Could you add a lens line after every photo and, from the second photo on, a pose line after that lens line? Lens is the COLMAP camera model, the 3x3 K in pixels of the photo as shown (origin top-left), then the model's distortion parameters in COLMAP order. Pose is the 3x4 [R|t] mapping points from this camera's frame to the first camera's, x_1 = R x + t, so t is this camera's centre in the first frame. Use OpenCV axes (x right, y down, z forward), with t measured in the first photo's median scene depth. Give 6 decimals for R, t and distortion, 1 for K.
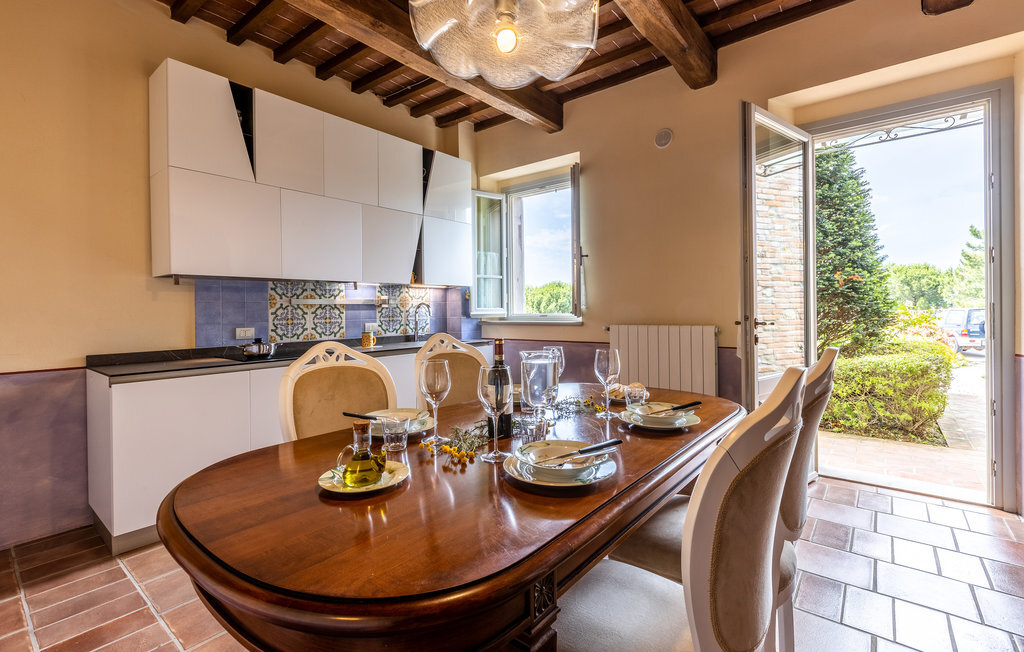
lens RADIAL K [[457.5, 0, 517.0], [0, 457.5, 313.3], [0, 0, 1]] dist [-0.003666, 0.000244]
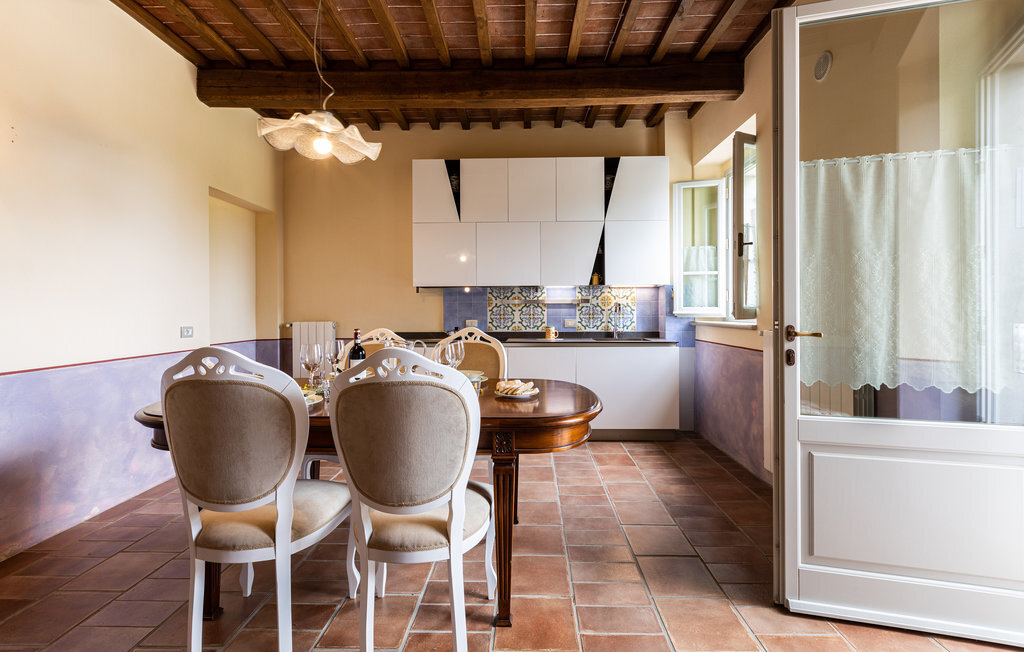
lens RADIAL K [[457.5, 0, 512.4], [0, 457.5, 313.0], [0, 0, 1]] dist [-0.003666, 0.000244]
pose [[0.601117, 0.016266, -0.798995, 0.561881], [-0.010279, 0.999867, 0.012623, -0.009261], [0.799095, 0.000625, 0.601205, 0.185076]]
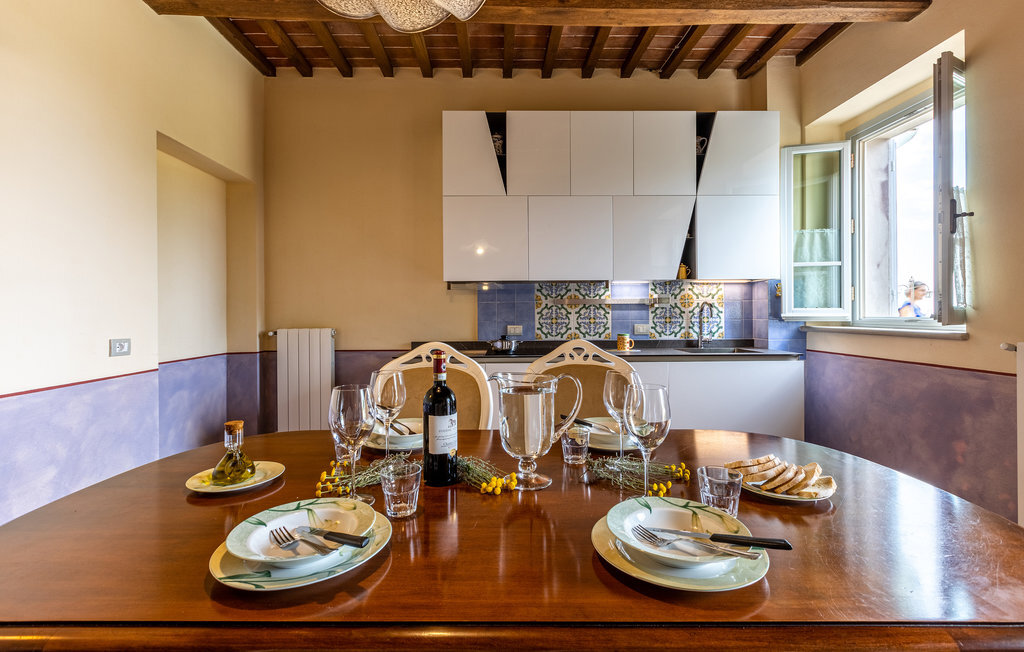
lens RADIAL K [[457.5, 0, 509.2], [0, 457.5, 314.8], [0, 0, 1]] dist [-0.003666, 0.000244]
pose [[0.635917, 0.013762, -0.771635, 0.231015], [-0.007806, 0.999905, 0.011401, -0.006361], [0.771718, -0.001227, 0.635963, 0.227113]]
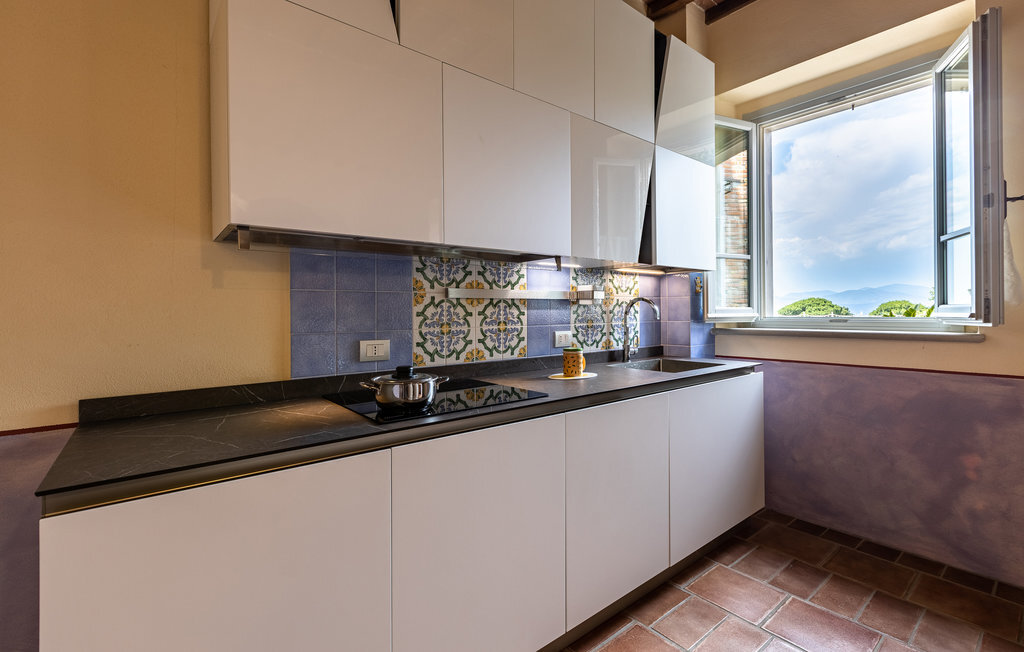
lens RADIAL K [[457.5, 0, 515.2], [0, 457.5, 311.0], [0, 0, 1]] dist [-0.003666, 0.000244]
pose [[0.976911, 0.005098, -0.213587, -0.267814], [-0.006433, 0.999964, -0.005555, -0.000920], [0.213551, 0.006800, 0.976908, 0.427097]]
